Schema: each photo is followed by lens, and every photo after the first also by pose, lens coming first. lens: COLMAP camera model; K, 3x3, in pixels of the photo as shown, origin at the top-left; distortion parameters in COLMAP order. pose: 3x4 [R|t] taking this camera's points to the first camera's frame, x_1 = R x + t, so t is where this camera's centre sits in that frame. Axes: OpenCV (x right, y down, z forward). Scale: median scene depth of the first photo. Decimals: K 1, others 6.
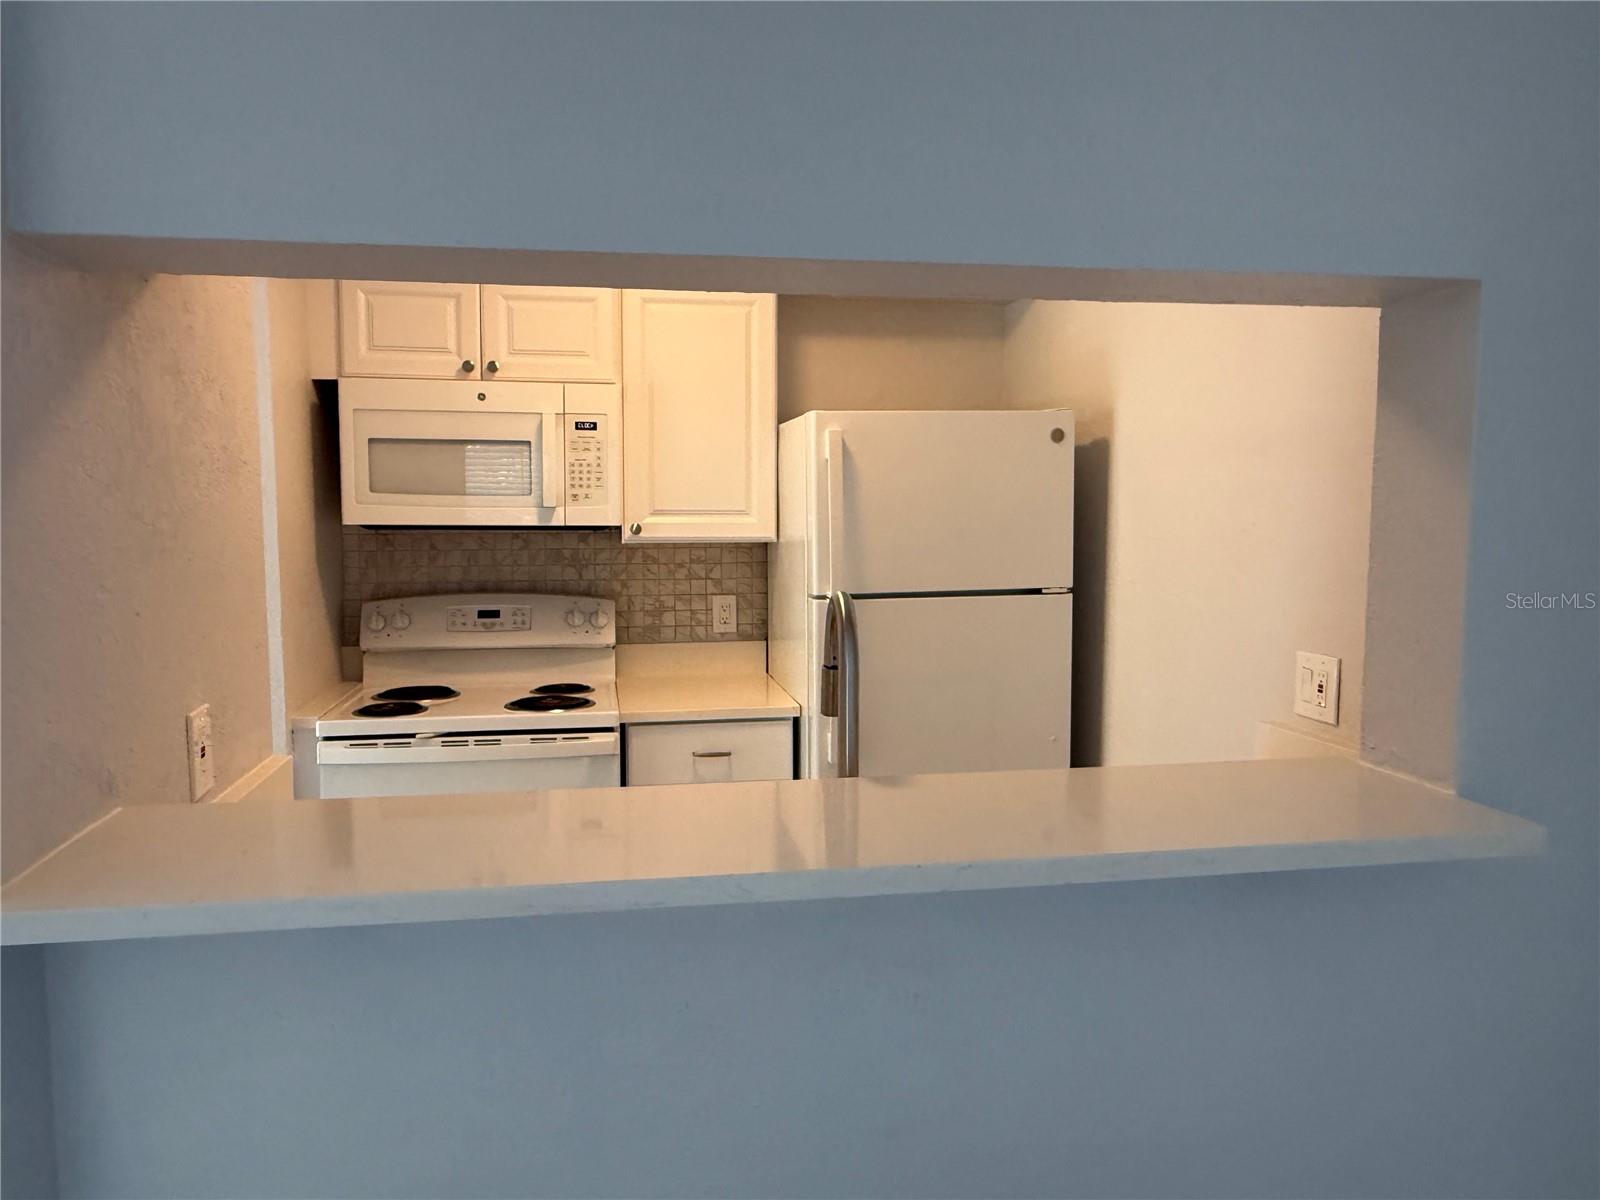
lens RADIAL K [[1110.1, 0, 800.5], [0, 1110.1, 599.0], [0, 0, 1]] dist [0.002413, 0.008195]
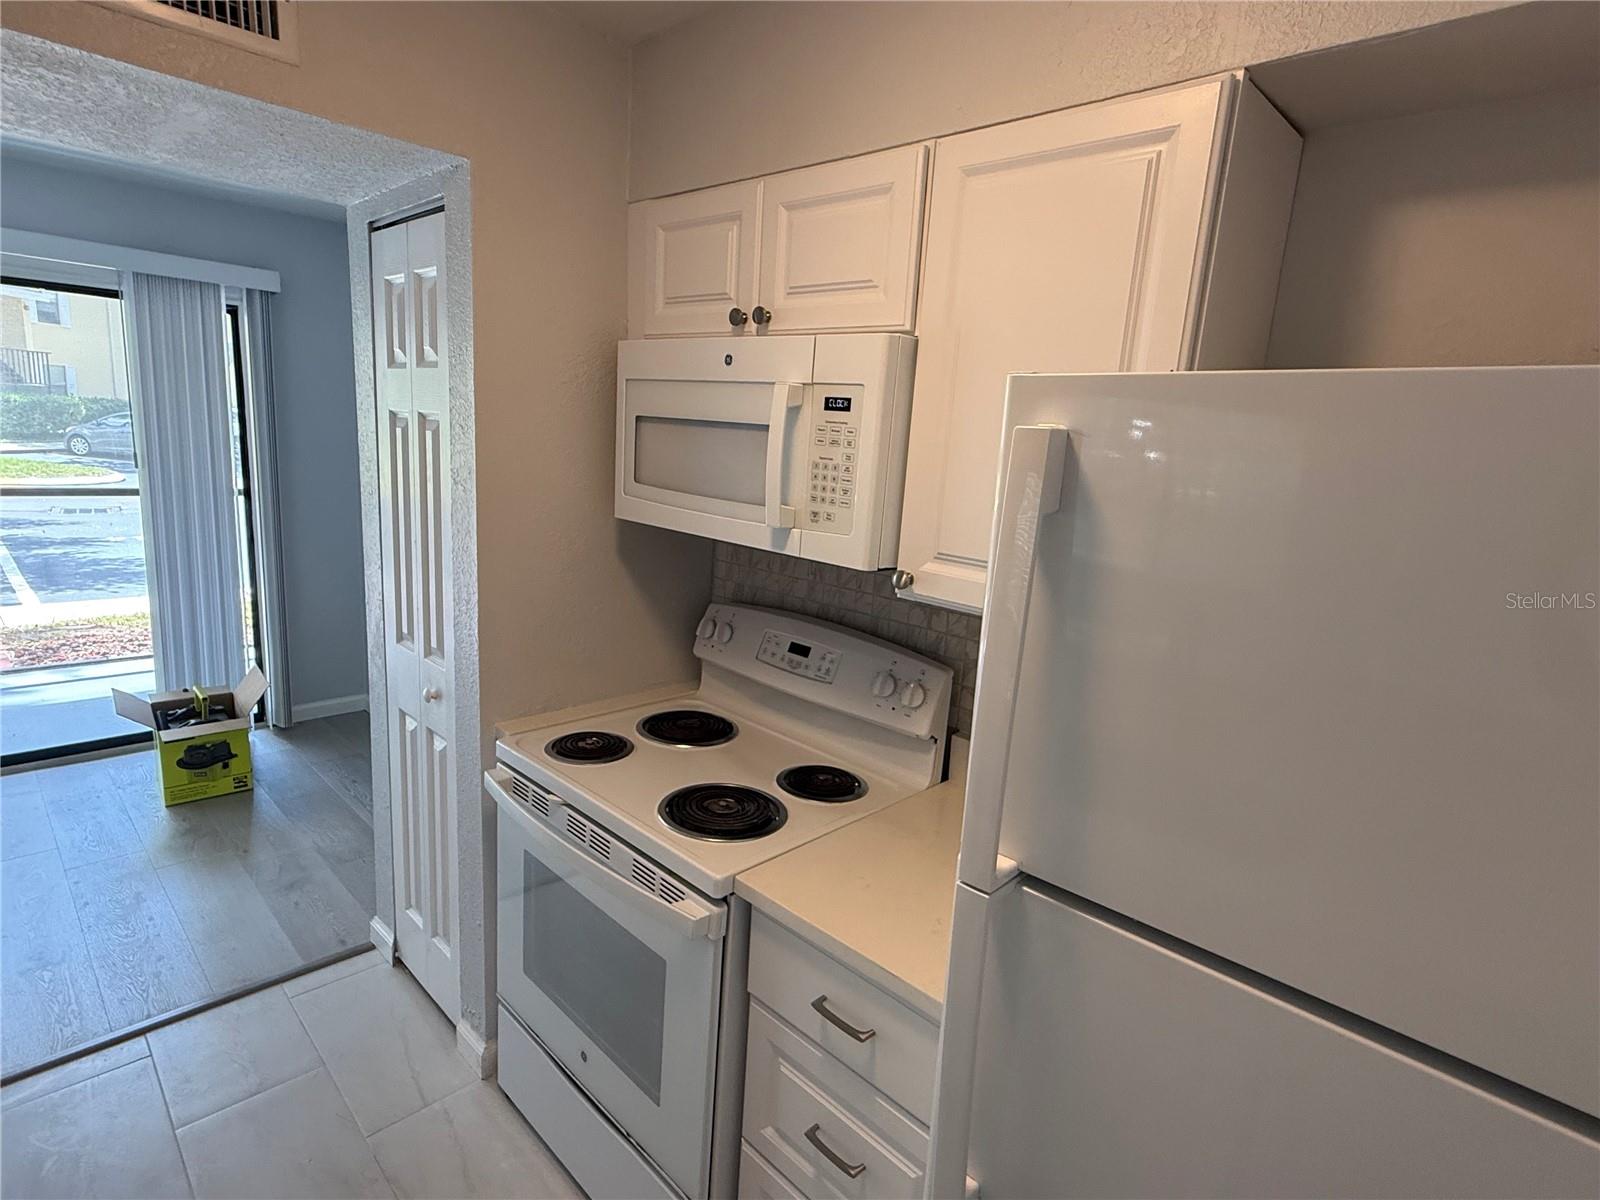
lens RADIAL K [[845.9, 0, 799.2], [0, 845.9, 602.0], [0, 0, 1]] dist [-0.004666, -0.000772]
pose [[0.586597, 0.200673, -0.784624, 0.185418], [-0.134264, 0.979506, 0.150138, -0.115508], [0.798672, 0.017277, 0.601519, 0.699387]]
